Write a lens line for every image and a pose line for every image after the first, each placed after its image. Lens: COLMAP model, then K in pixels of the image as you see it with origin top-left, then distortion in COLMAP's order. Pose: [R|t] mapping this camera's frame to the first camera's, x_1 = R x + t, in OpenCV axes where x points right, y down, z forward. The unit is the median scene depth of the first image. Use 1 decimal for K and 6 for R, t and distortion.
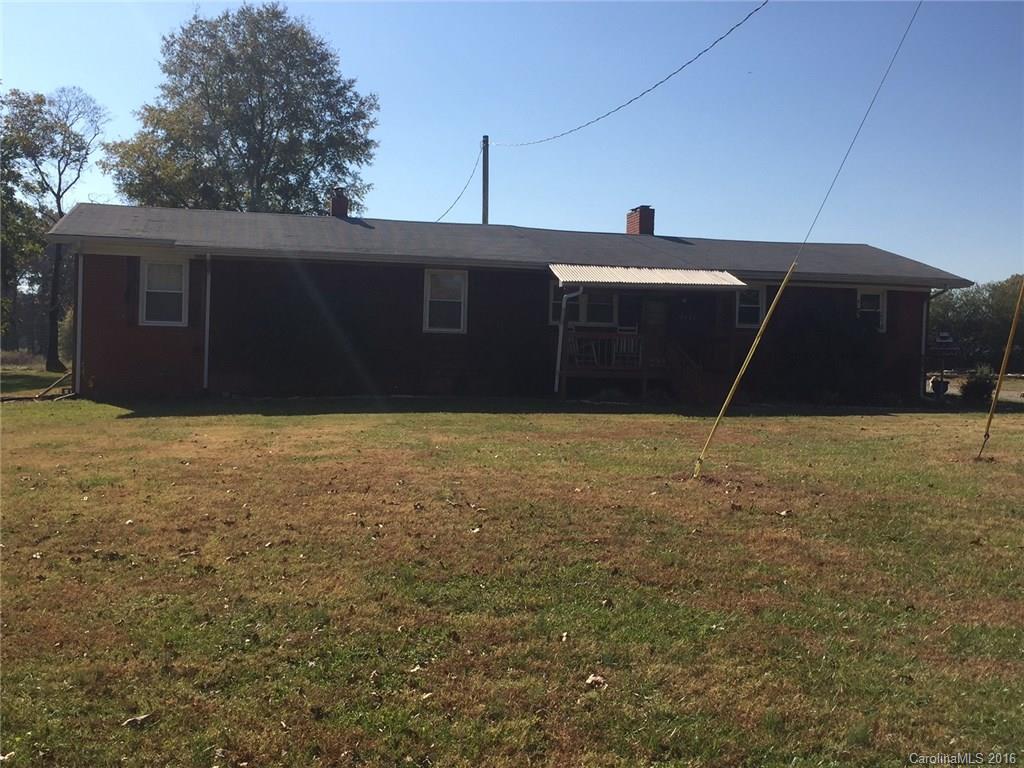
lens RADIAL K [[1184.1, 0, 512.0], [0, 1184.1, 384.0], [0, 0, 1]] dist [0.015691, 0.018013]
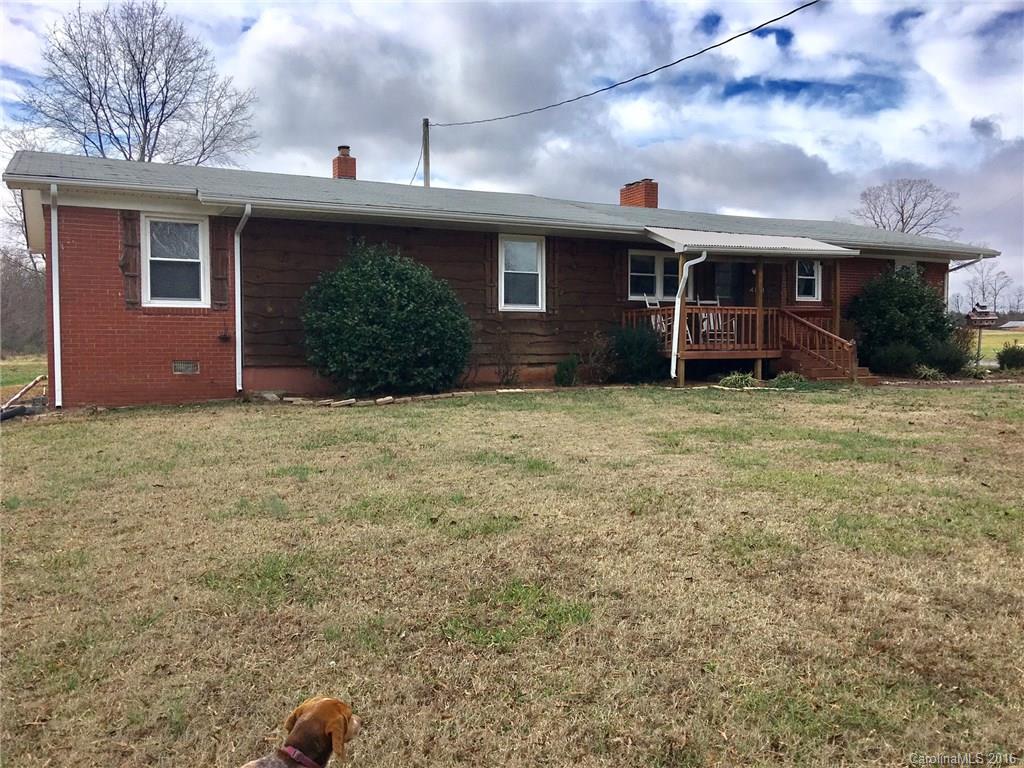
lens RADIAL K [[890.1, 0, 531.8], [0, 890.1, 381.4], [0, 0, 1]] dist [0.004395, -0.001747]
pose [[0.966225, -0.039991, 0.254578, -0.169474], [0.033946, 0.999029, 0.028097, -0.008870], [-0.255455, -0.018506, 0.966644, 0.312138]]
